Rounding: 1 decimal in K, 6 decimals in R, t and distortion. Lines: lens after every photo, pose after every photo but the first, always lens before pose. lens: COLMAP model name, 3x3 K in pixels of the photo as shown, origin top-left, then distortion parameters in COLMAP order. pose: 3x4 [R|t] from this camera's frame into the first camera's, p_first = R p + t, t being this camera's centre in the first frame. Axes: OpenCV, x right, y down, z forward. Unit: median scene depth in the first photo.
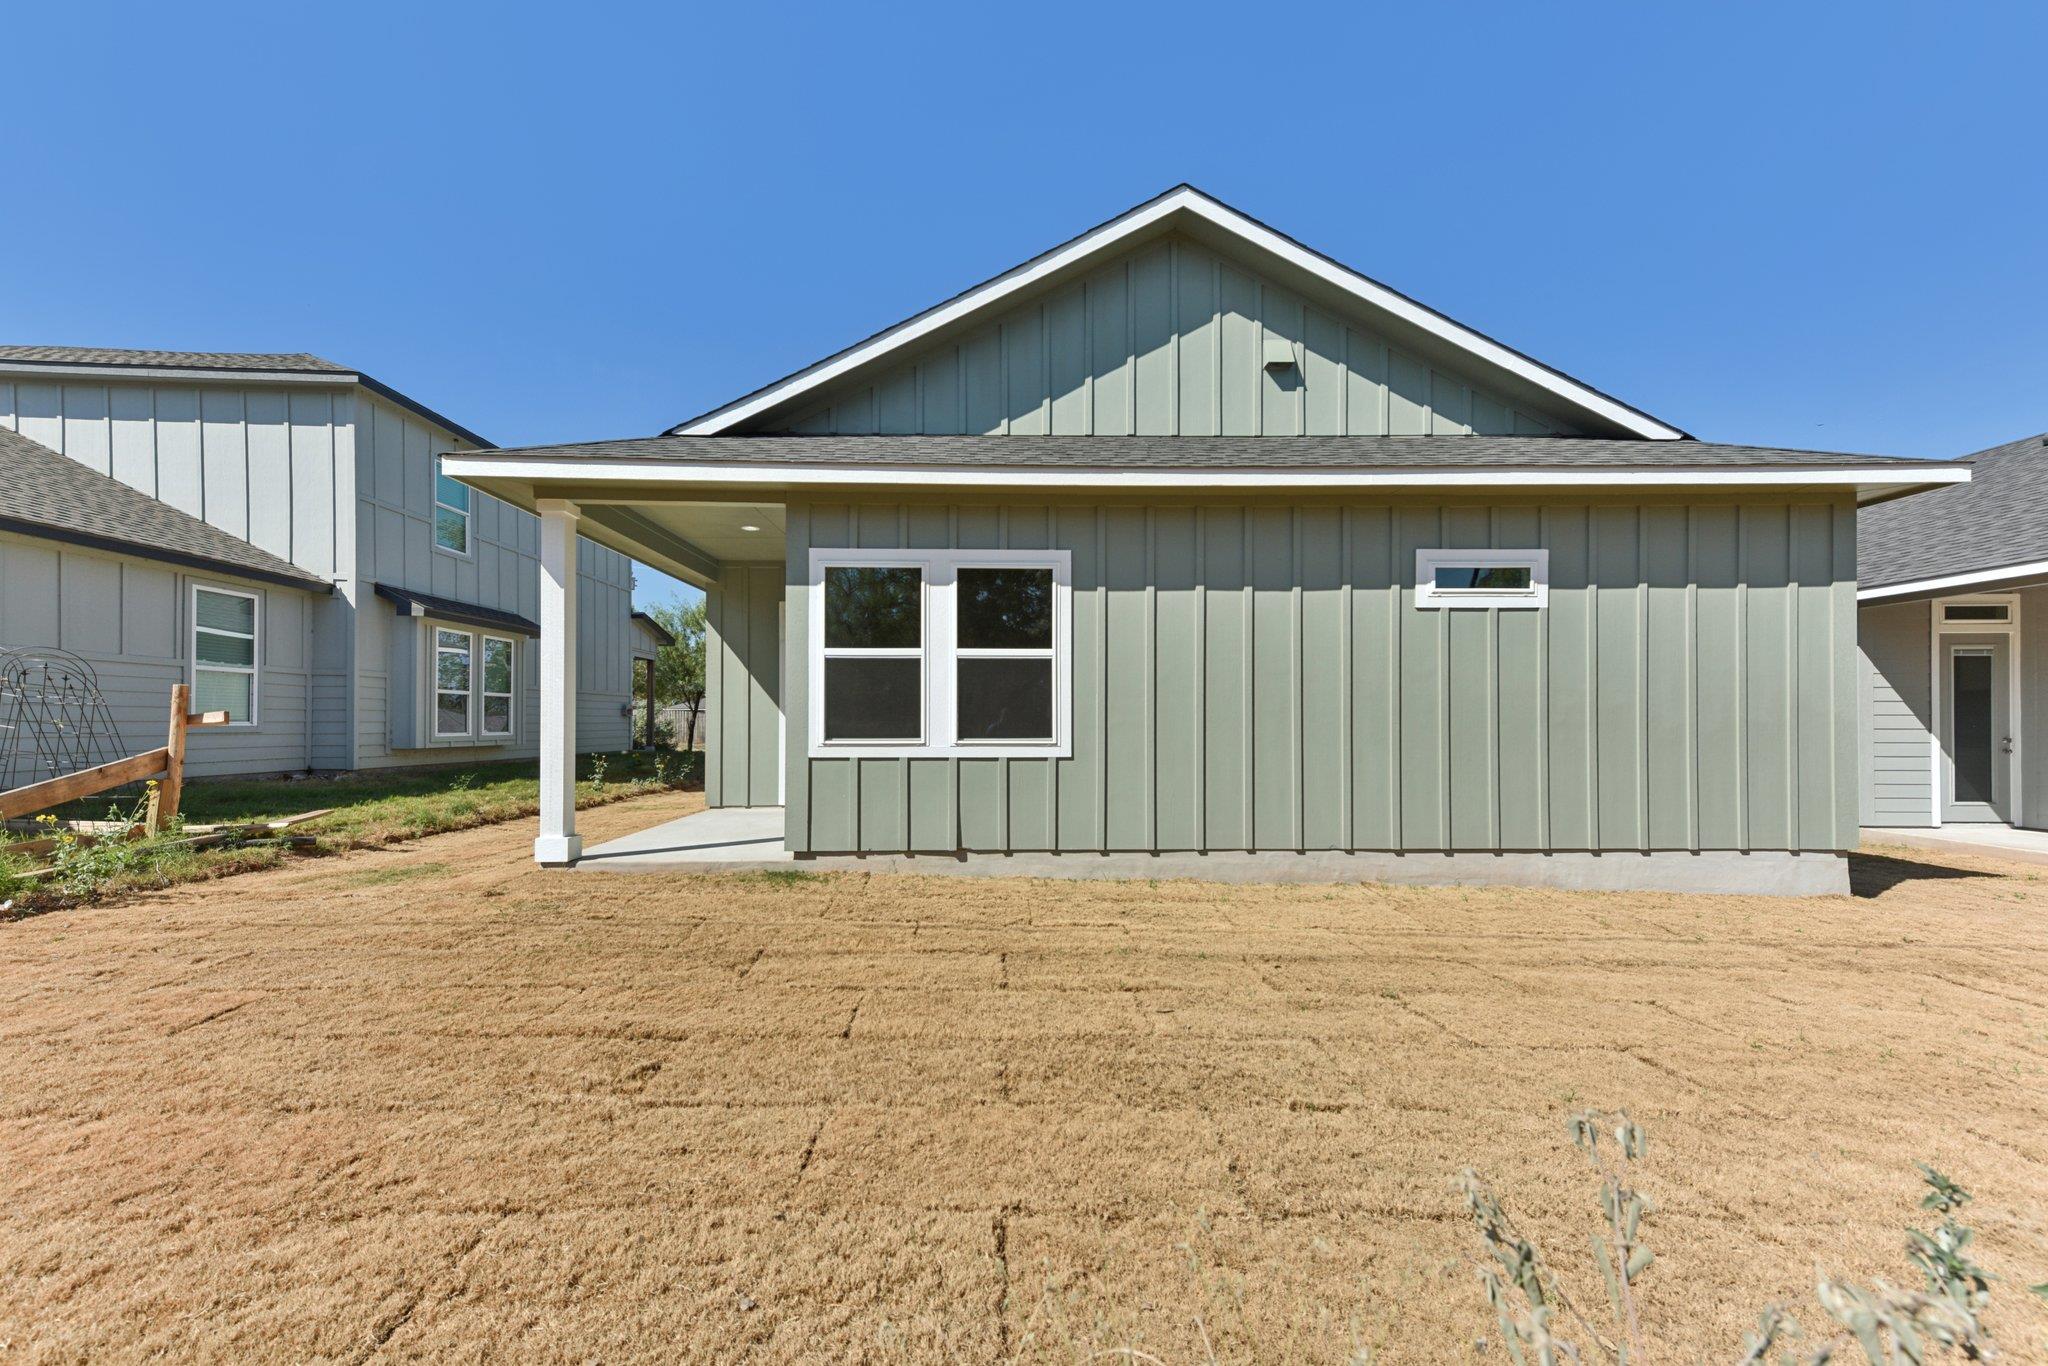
lens RADIAL K [[802.5, 0, 1025.1], [0, 802.5, 723.0], [0, 0, 1]] dist [0.032000, -0.000175]
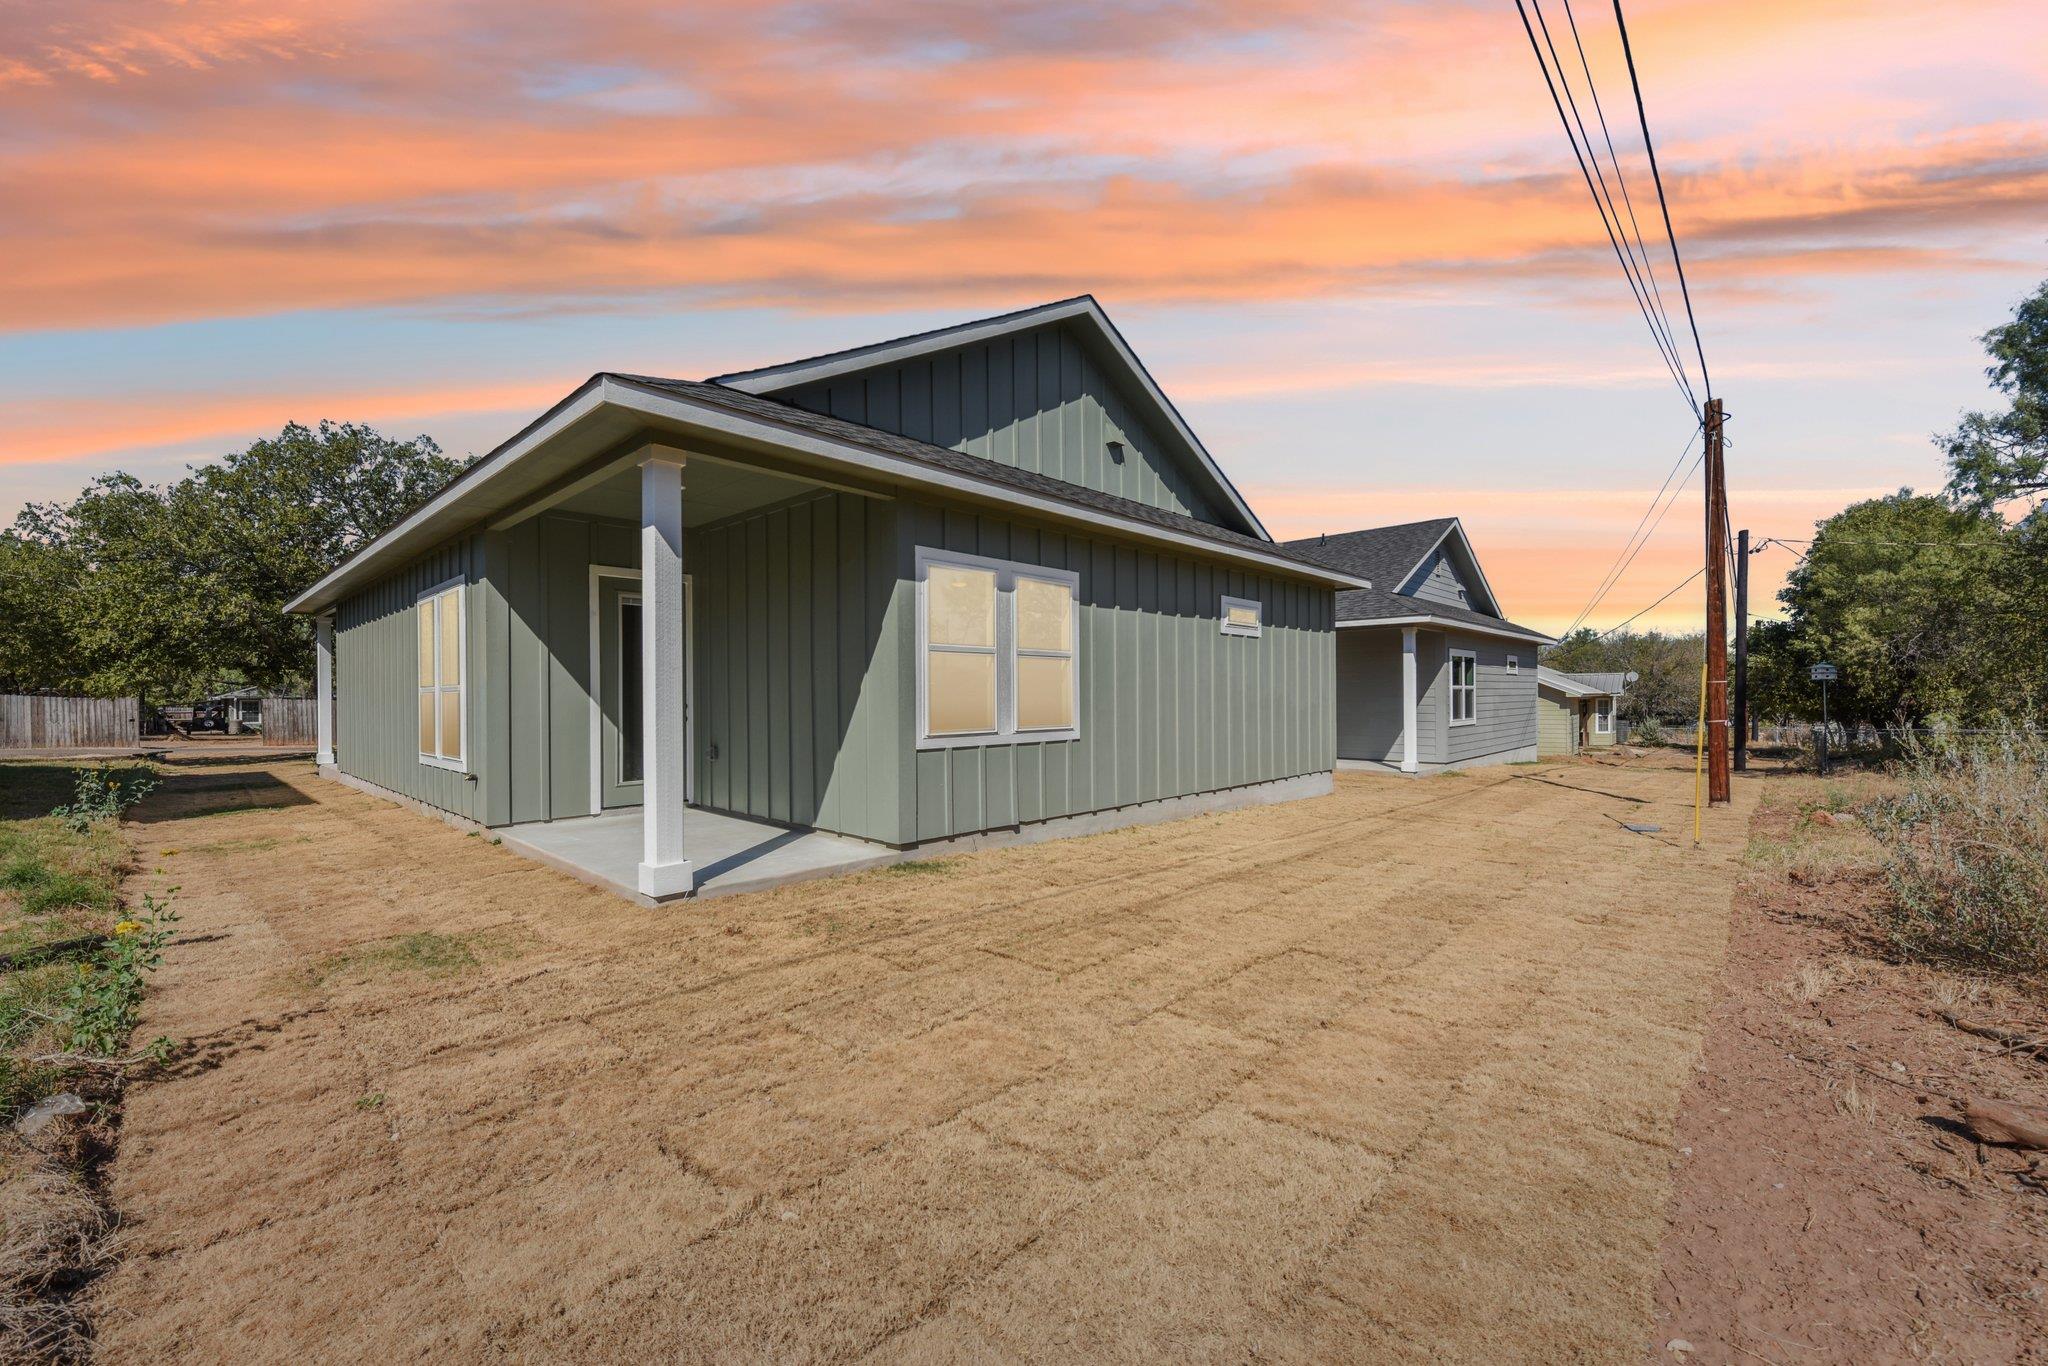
lens RADIAL K [[802.2, 0, 1037.5], [0, 802.2, 685.6], [0, 0, 1]] dist [0.036310, -0.004968]
pose [[0.702227, 0.004939, 0.711936, -0.857762], [0.004029, 0.999932, -0.010911, -0.024694], [-0.711942, 0.010530, 0.702159, 0.167808]]
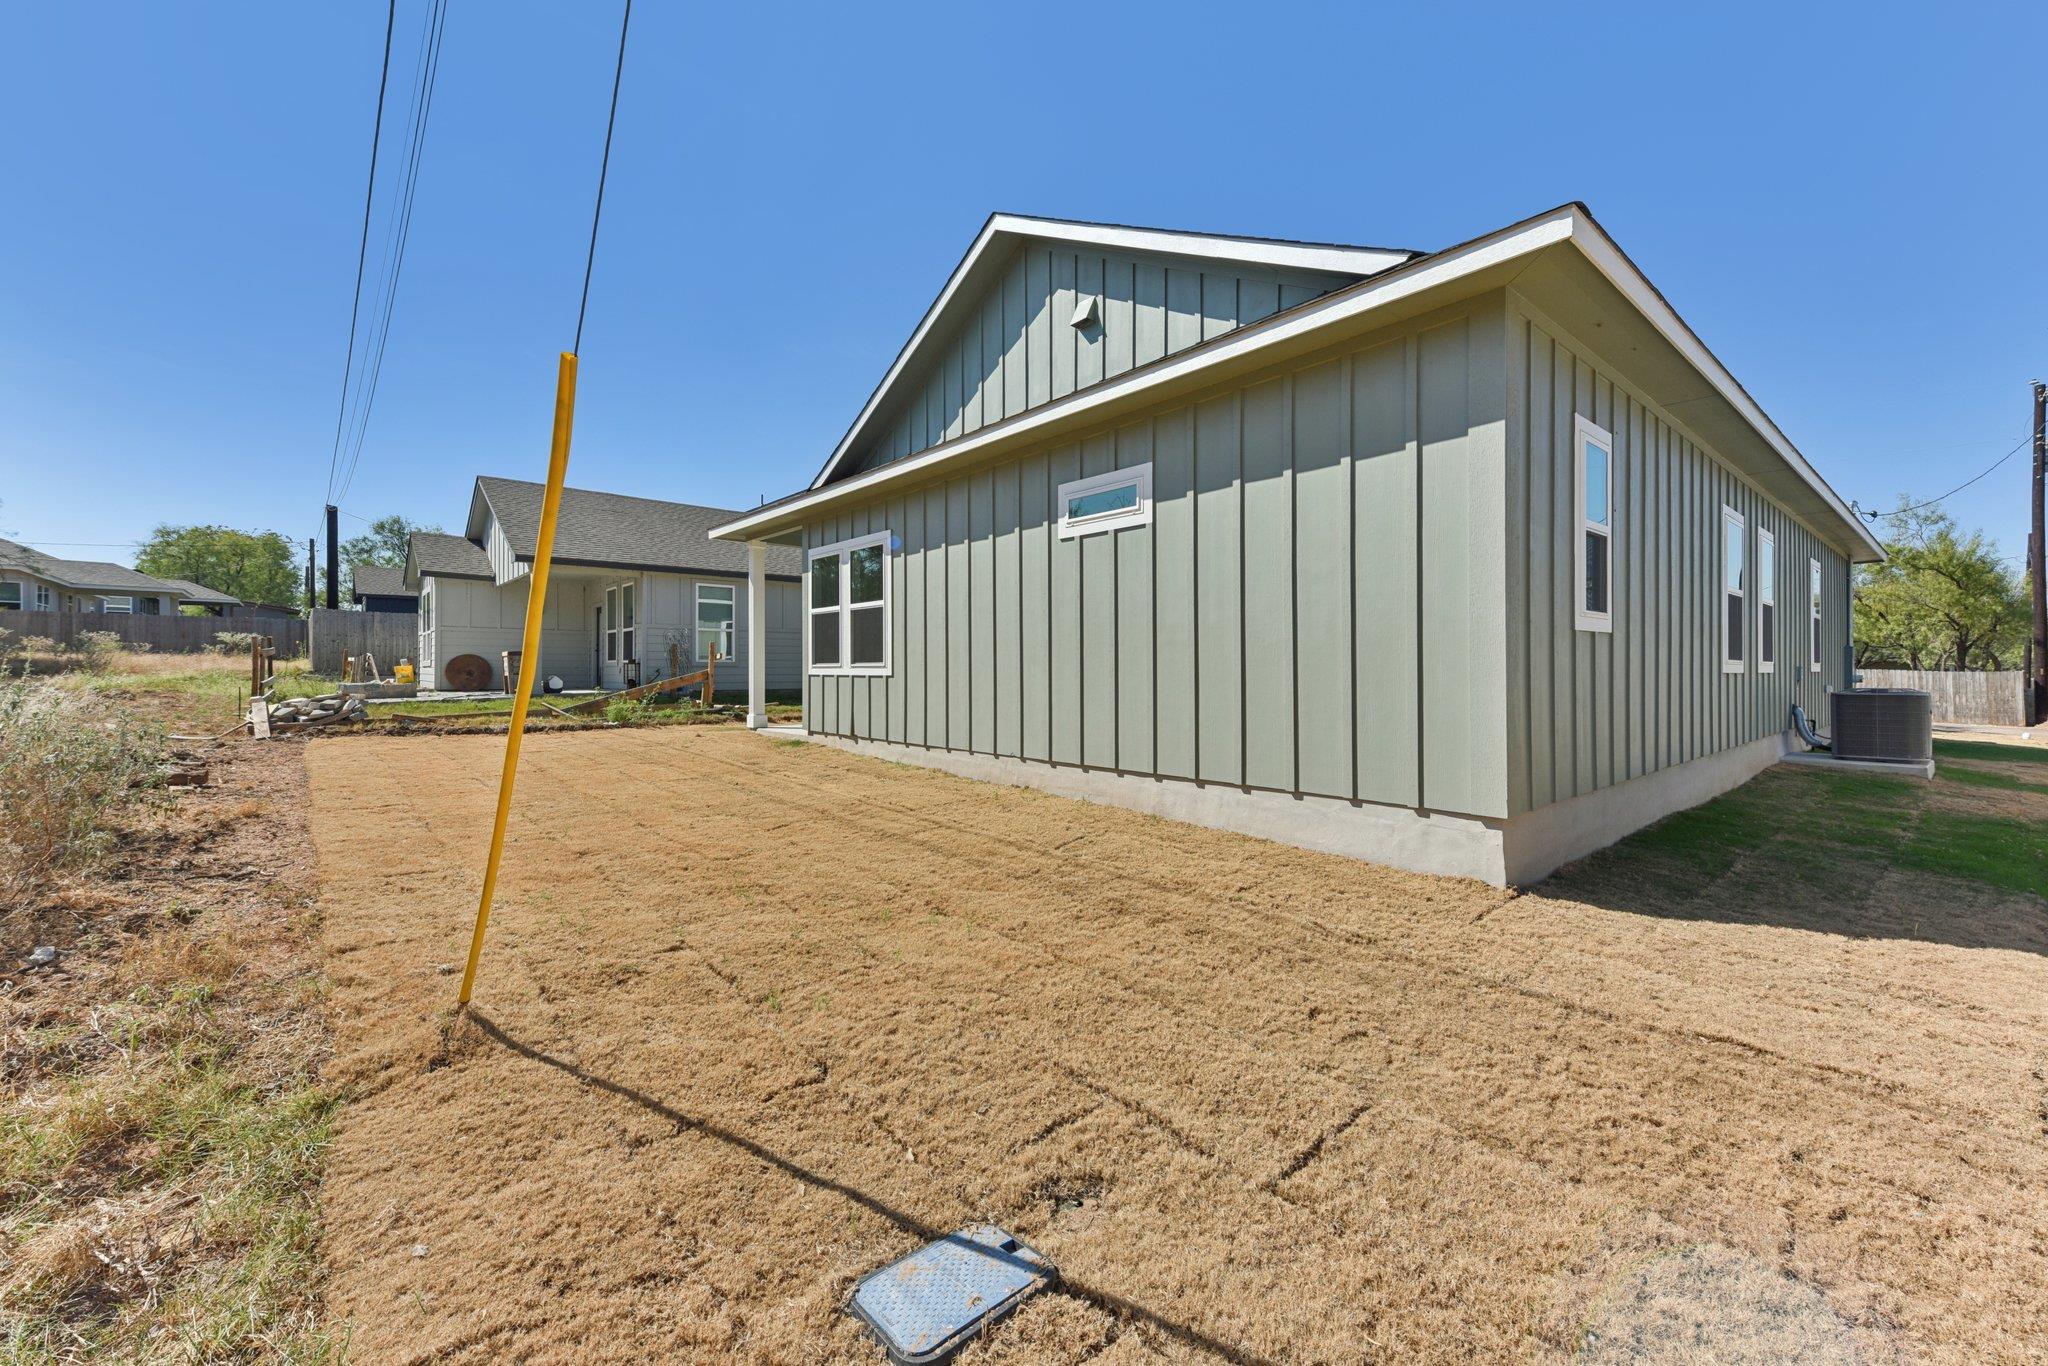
lens RADIAL K [[802.2, 0, 1037.5], [0, 802.2, 685.6], [0, 0, 1]] dist [0.036310, -0.004968]
pose [[0.634142, 0.015101, -0.773069, 1.295398], [-0.002886, 0.999849, 0.017164, 0.034698], [0.773211, -0.008653, 0.634089, 0.291100]]
